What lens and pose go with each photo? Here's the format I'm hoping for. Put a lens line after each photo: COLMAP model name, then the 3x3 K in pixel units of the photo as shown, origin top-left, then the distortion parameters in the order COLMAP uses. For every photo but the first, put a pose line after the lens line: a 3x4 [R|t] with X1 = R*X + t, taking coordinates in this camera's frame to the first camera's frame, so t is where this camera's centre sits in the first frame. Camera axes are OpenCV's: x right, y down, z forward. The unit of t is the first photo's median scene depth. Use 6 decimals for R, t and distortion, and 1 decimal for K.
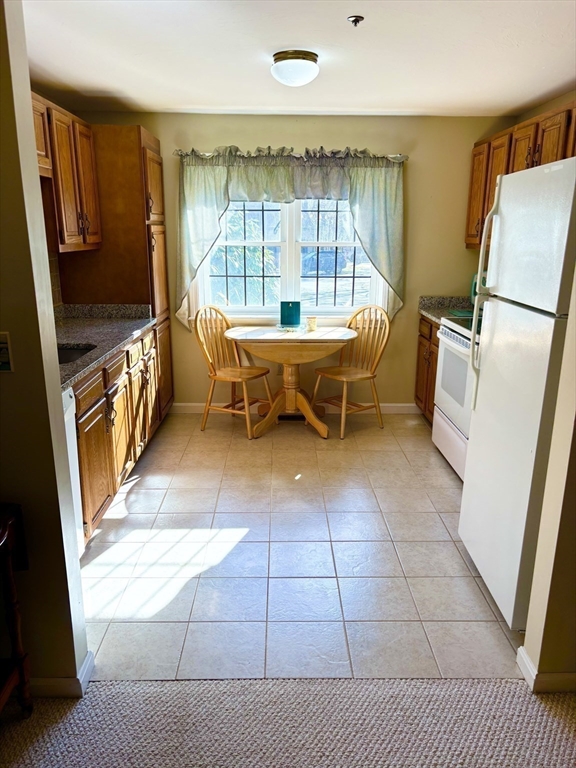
lens RADIAL K [[578.3, 0, 288.1], [0, 578.3, 385.3], [0, 0, 1]] dist [0.011492, -0.006394]
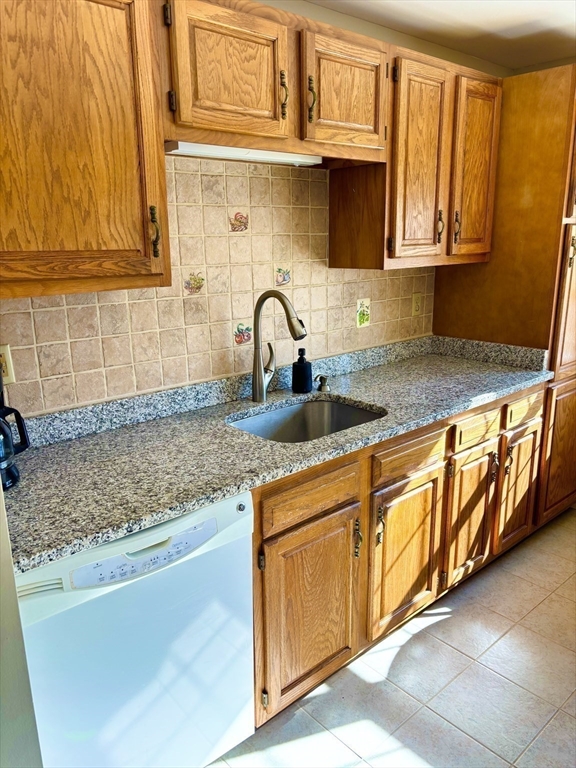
lens RADIAL K [[578.3, 0, 287.5], [0, 578.3, 386.3], [0, 0, 1]] dist [0.011492, -0.006394]
pose [[0.643862, 0.177477, -0.744274, 0.064638], [-0.176101, 0.980986, 0.081580, -0.110431], [0.744601, 0.078541, 0.662874, 0.397984]]
